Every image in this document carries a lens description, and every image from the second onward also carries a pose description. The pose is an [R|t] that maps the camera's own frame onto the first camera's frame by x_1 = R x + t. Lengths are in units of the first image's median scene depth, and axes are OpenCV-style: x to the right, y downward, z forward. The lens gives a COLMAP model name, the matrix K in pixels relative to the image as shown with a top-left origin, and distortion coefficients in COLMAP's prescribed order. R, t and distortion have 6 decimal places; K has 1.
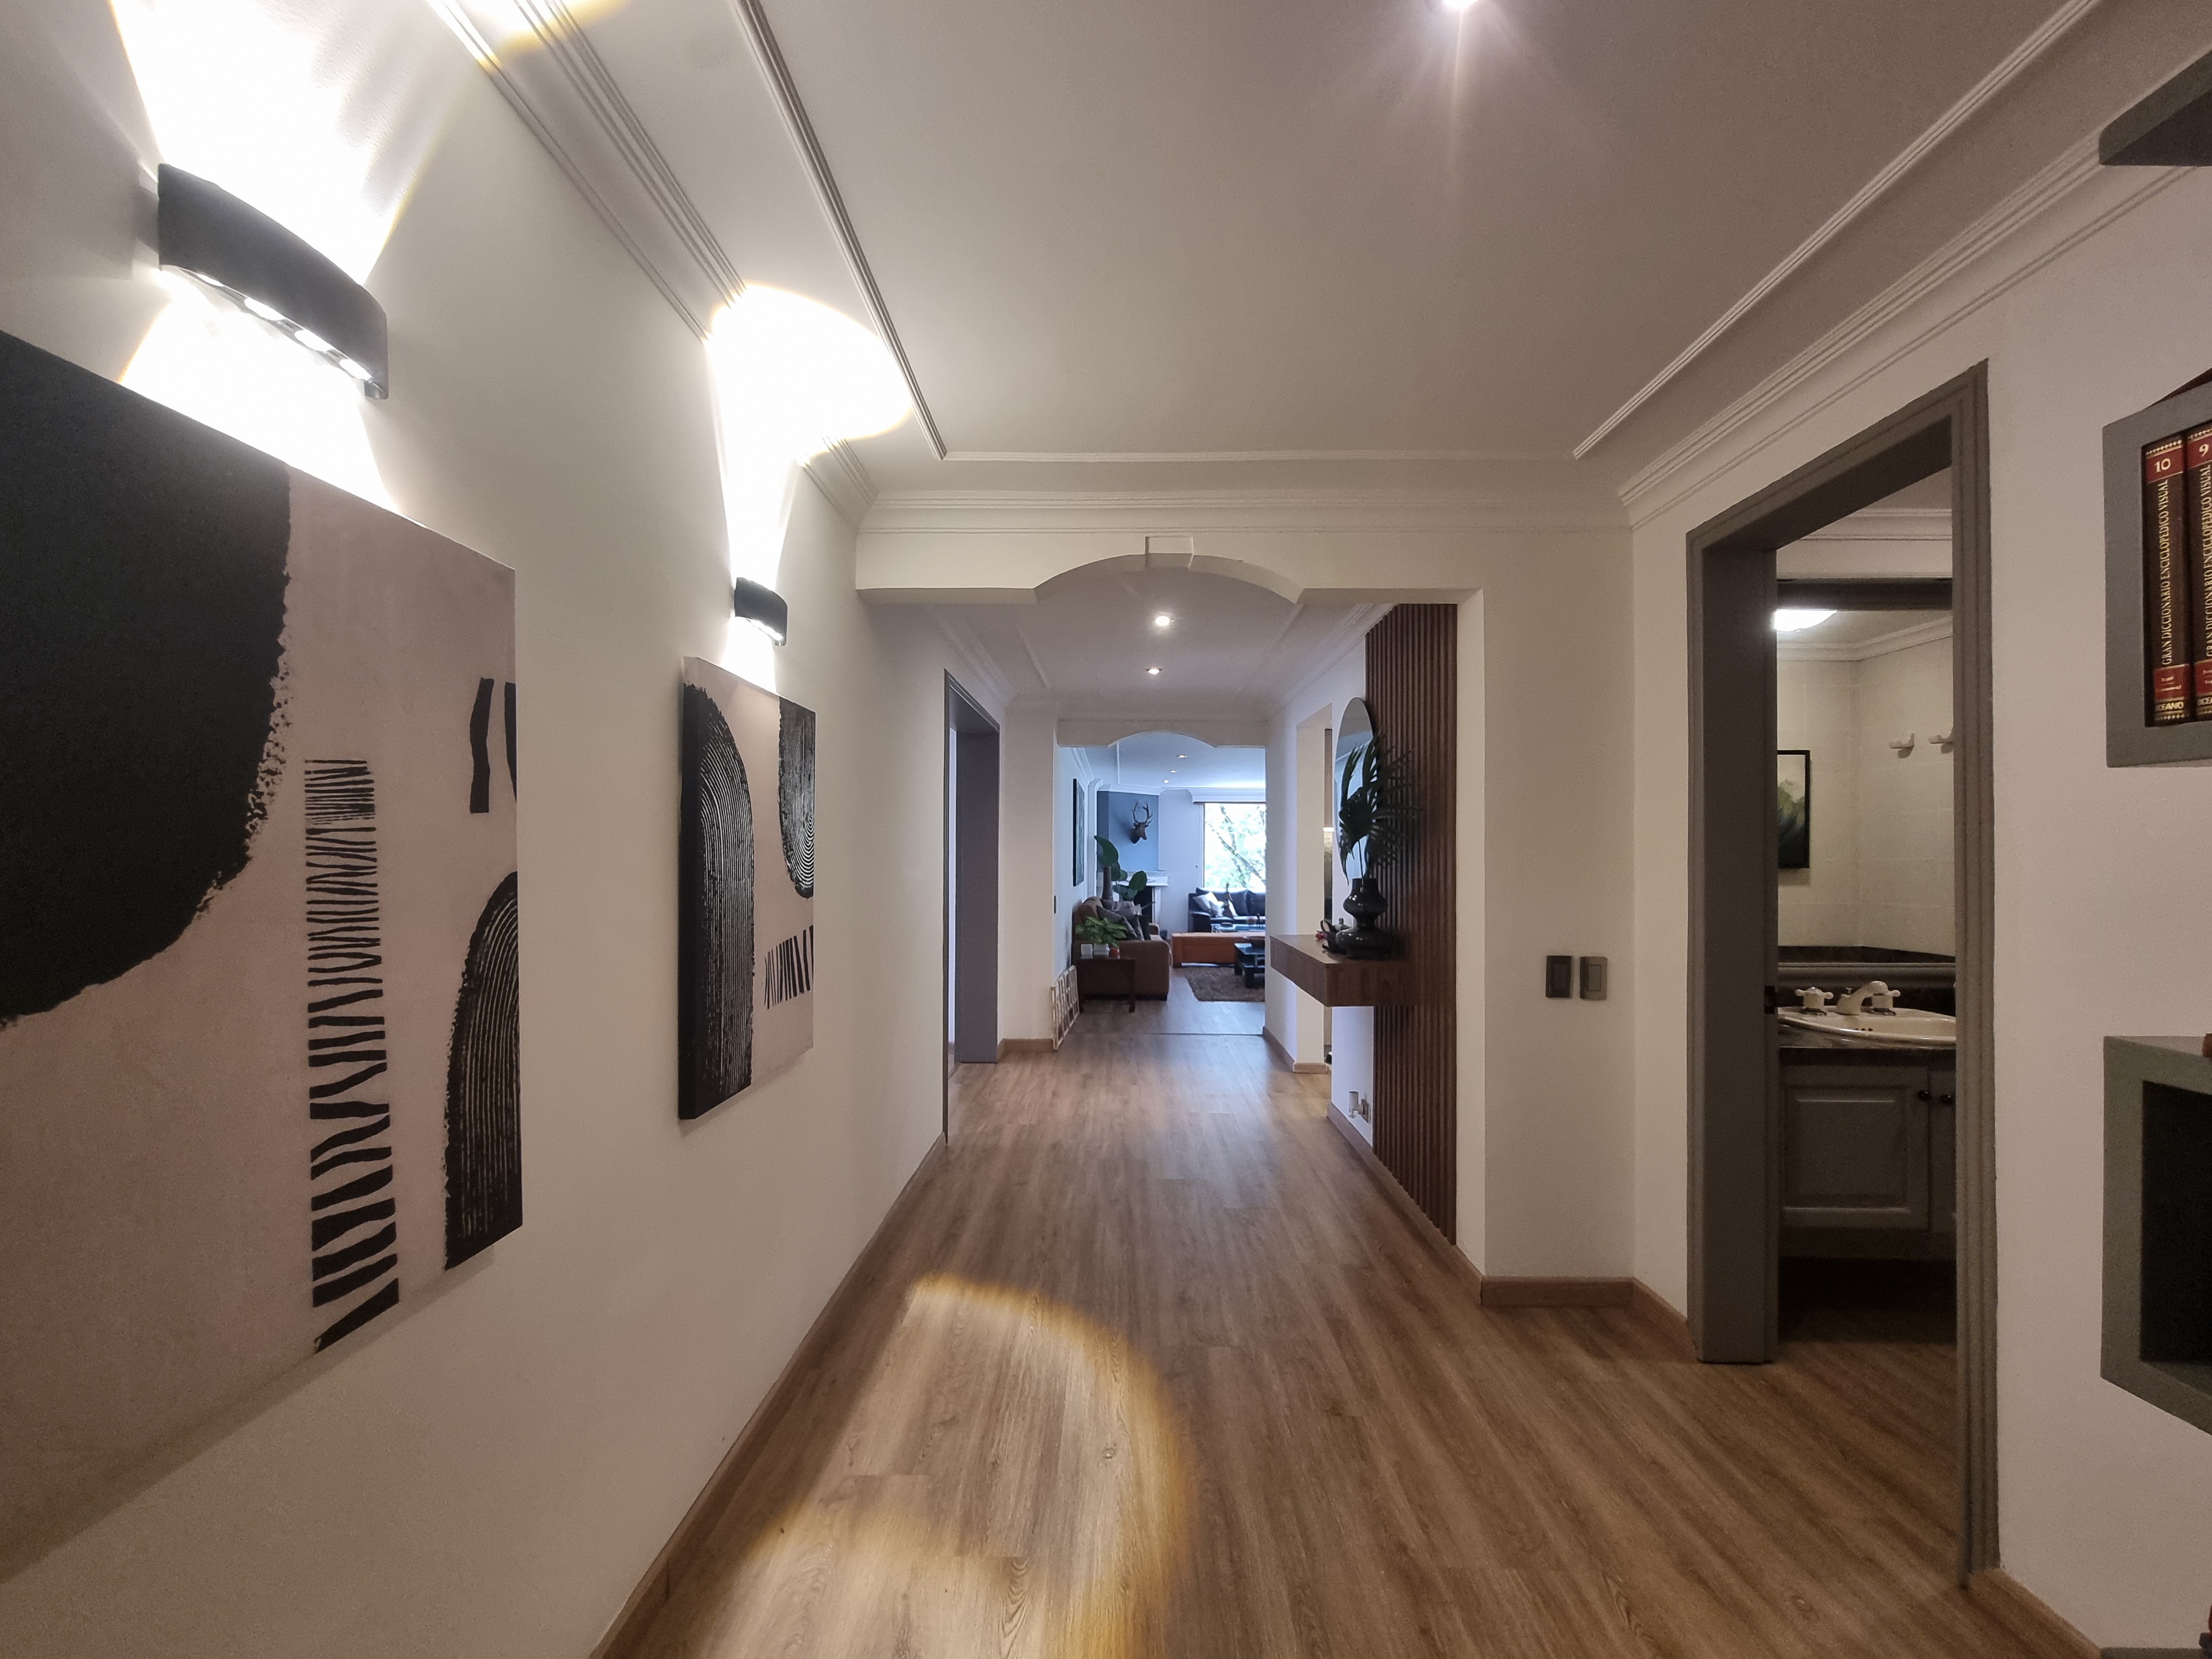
lens RADIAL K [[915.5, 0, 1101.6], [0, 915.5, 853.3], [0, 0, 1]] dist [-0.003609, 0.001097]
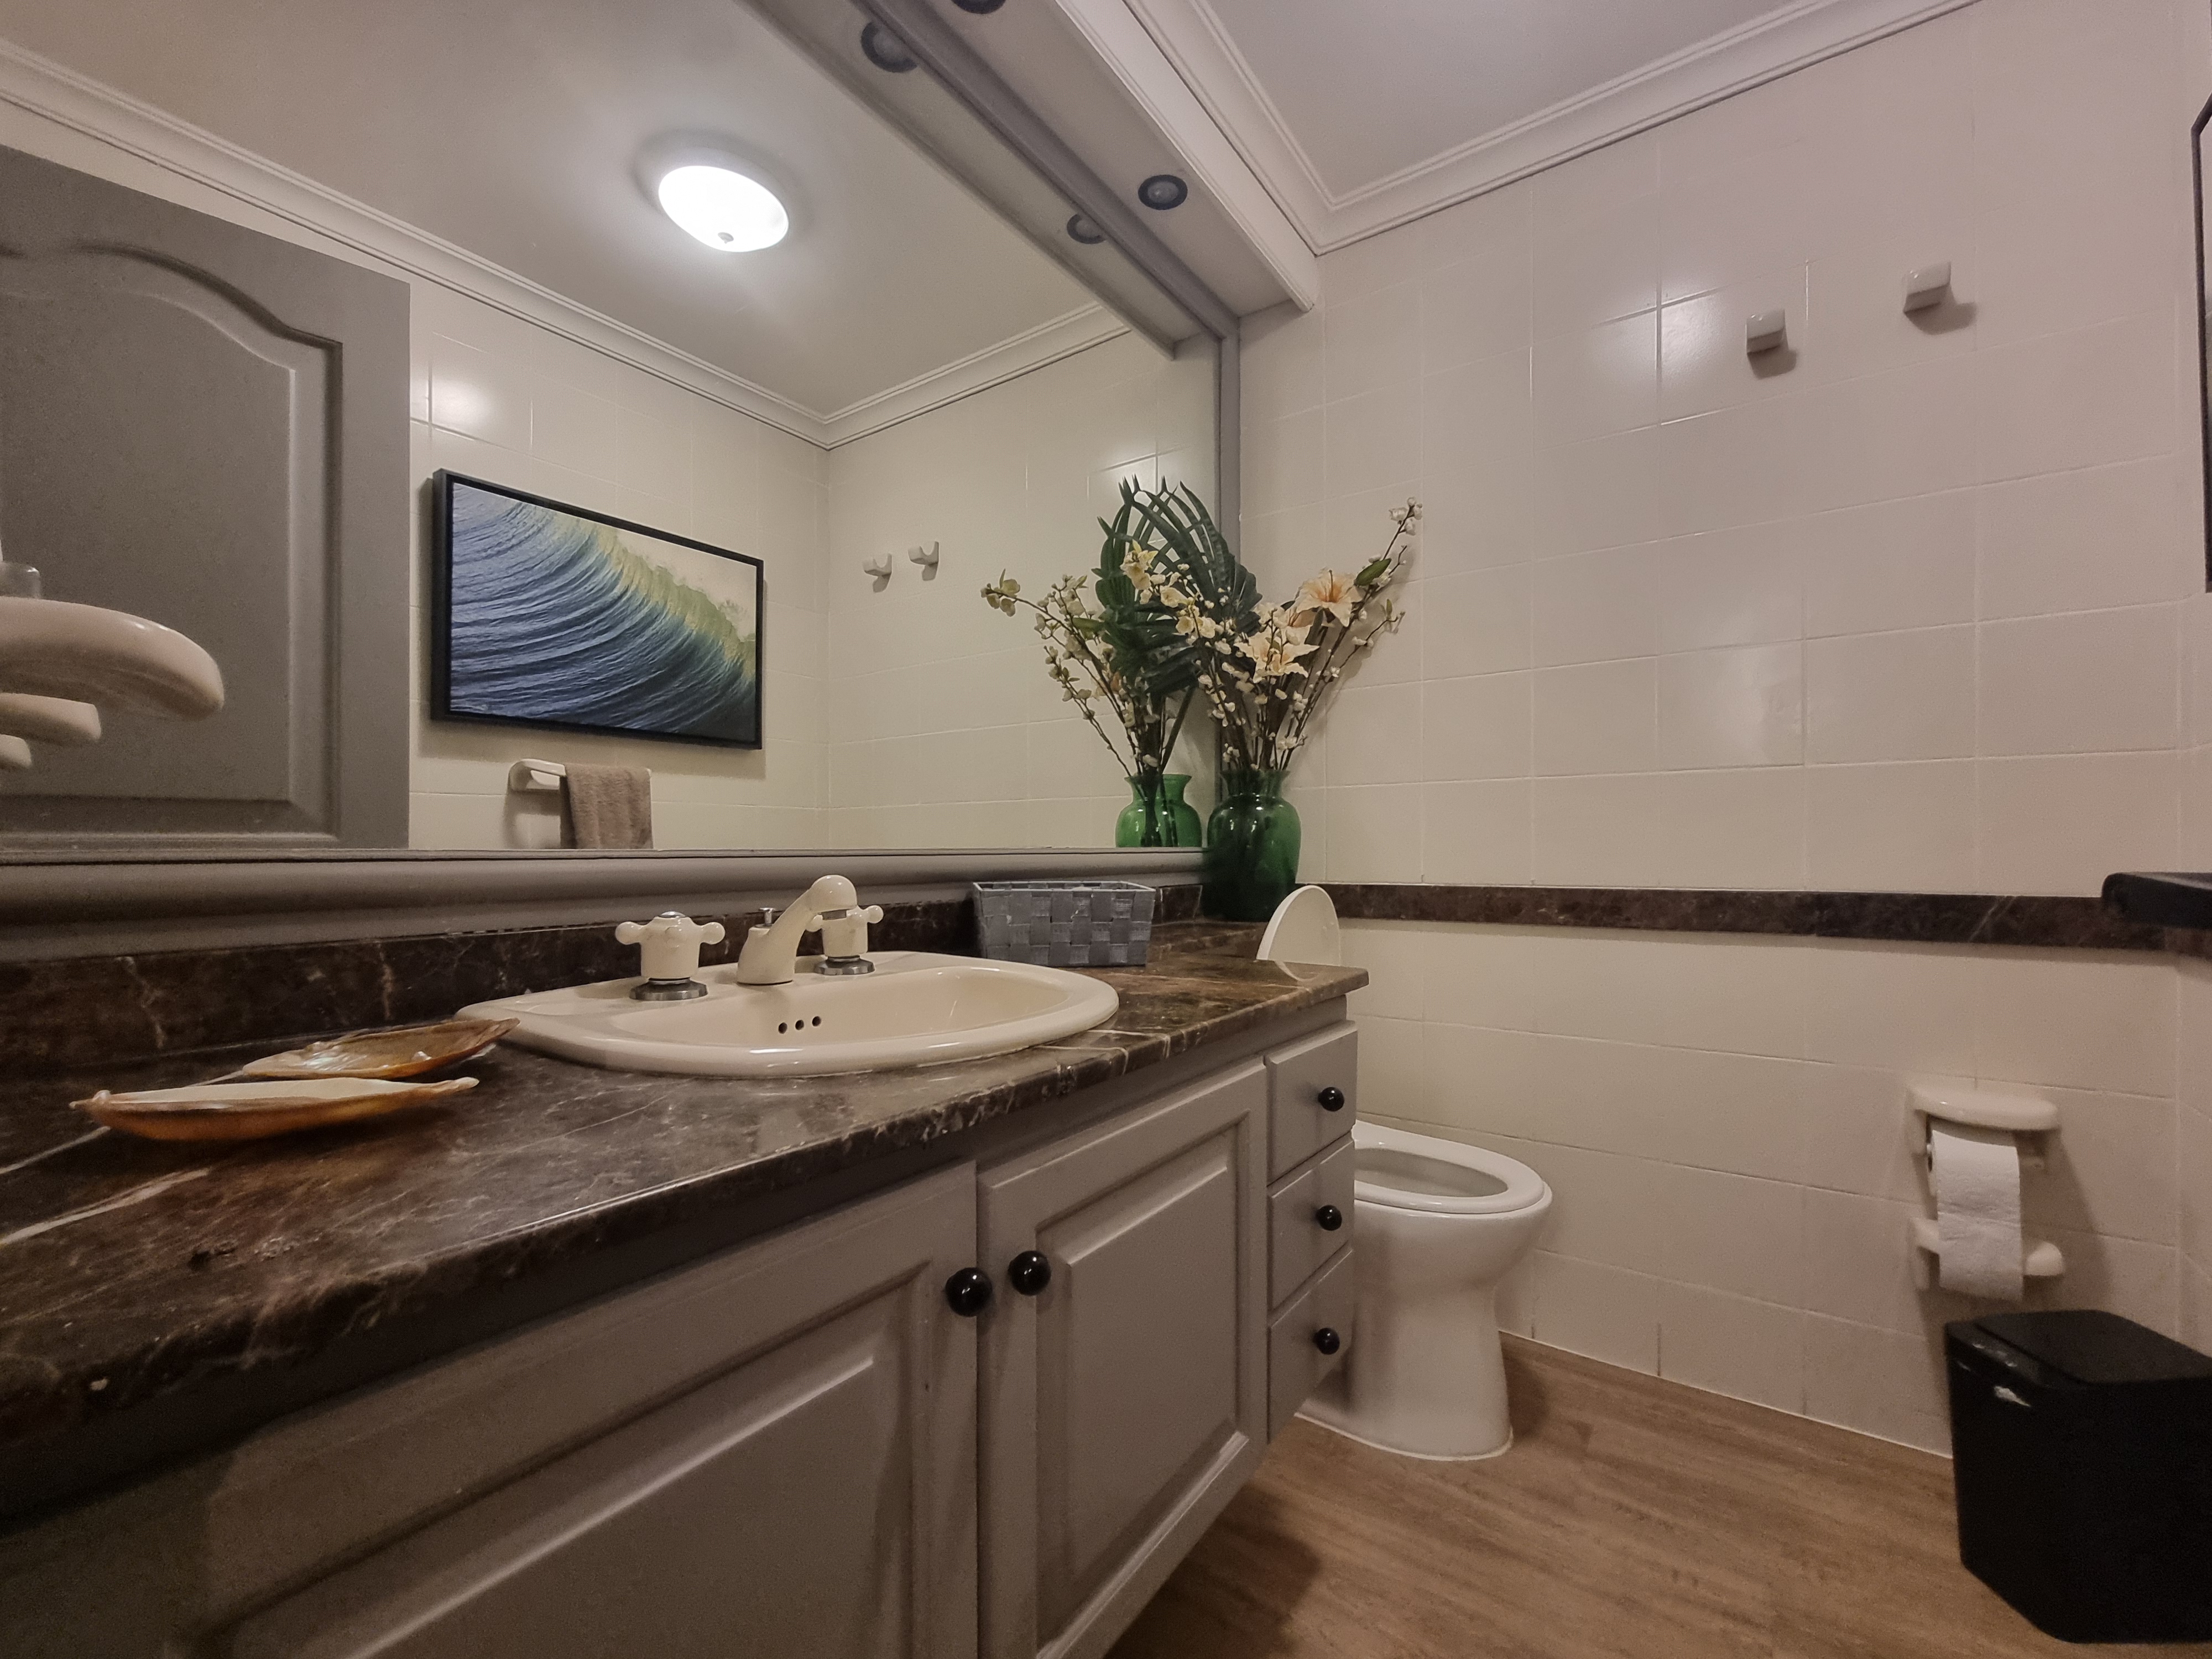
lens RADIAL K [[915.5, 0, 1110.3], [0, 915.5, 844.5], [0, 0, 1]] dist [-0.003609, 0.001097]
pose [[0.561937, -0.000021, 0.827180, 0.602070], [-0.001624, 0.999998, 0.001129, 0.122319], [-0.827178, -0.001978, 0.561936, 0.695701]]
